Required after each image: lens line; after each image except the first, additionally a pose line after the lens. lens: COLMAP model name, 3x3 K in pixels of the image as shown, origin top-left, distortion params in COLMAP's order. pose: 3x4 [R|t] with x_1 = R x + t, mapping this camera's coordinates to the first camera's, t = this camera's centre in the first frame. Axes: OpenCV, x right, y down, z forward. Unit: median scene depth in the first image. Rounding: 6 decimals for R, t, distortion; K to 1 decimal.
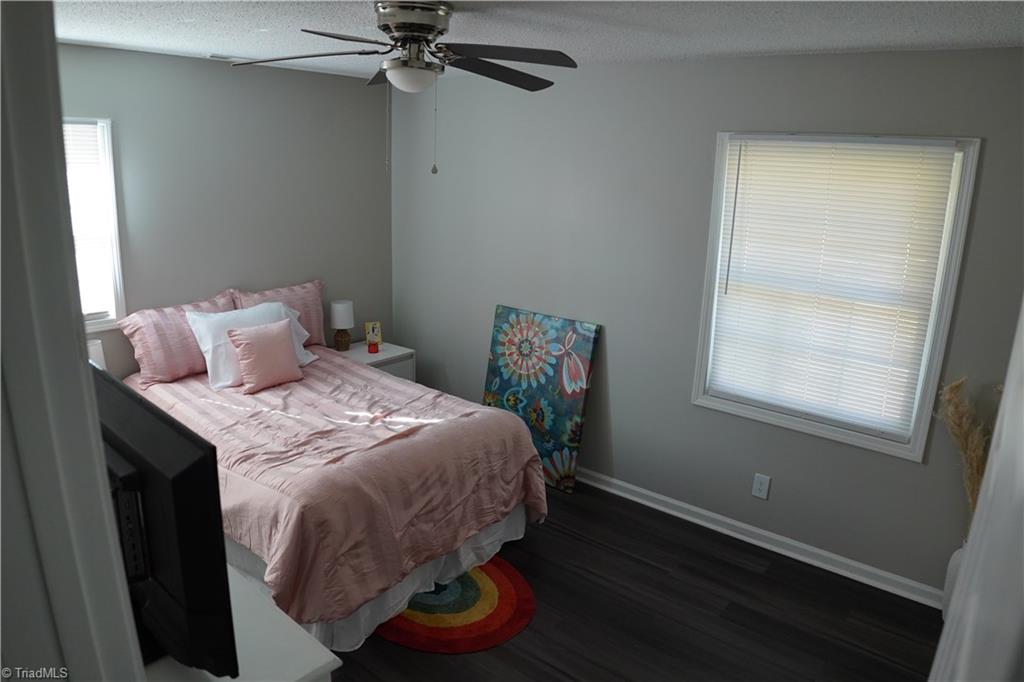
lens RADIAL K [[670.9, 0, 502.7], [0, 670.9, 337.3], [0, 0, 1]] dist [-0.141307, 0.043928]
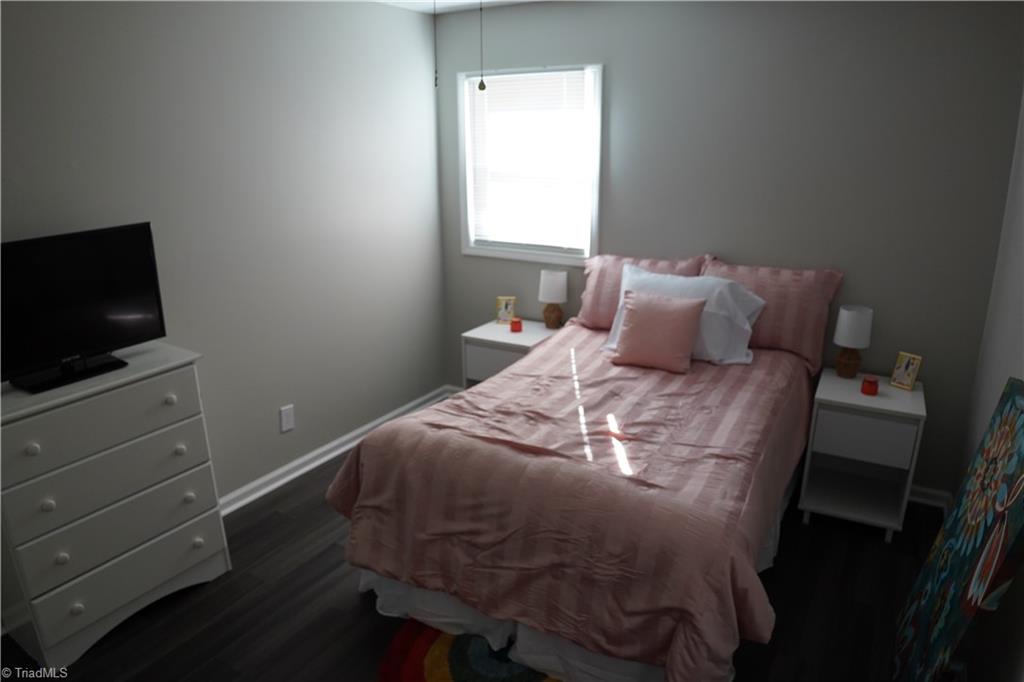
lens RADIAL K [[670.9, 0, 502.7], [0, 670.9, 337.3], [0, 0, 1]] dist [-0.141307, 0.043928]
pose [[0.152656, 0.254252, -0.955014, 0.472686], [-0.231977, 0.948560, 0.215453, -0.114078], [0.960668, 0.188651, 0.203784, 0.701365]]
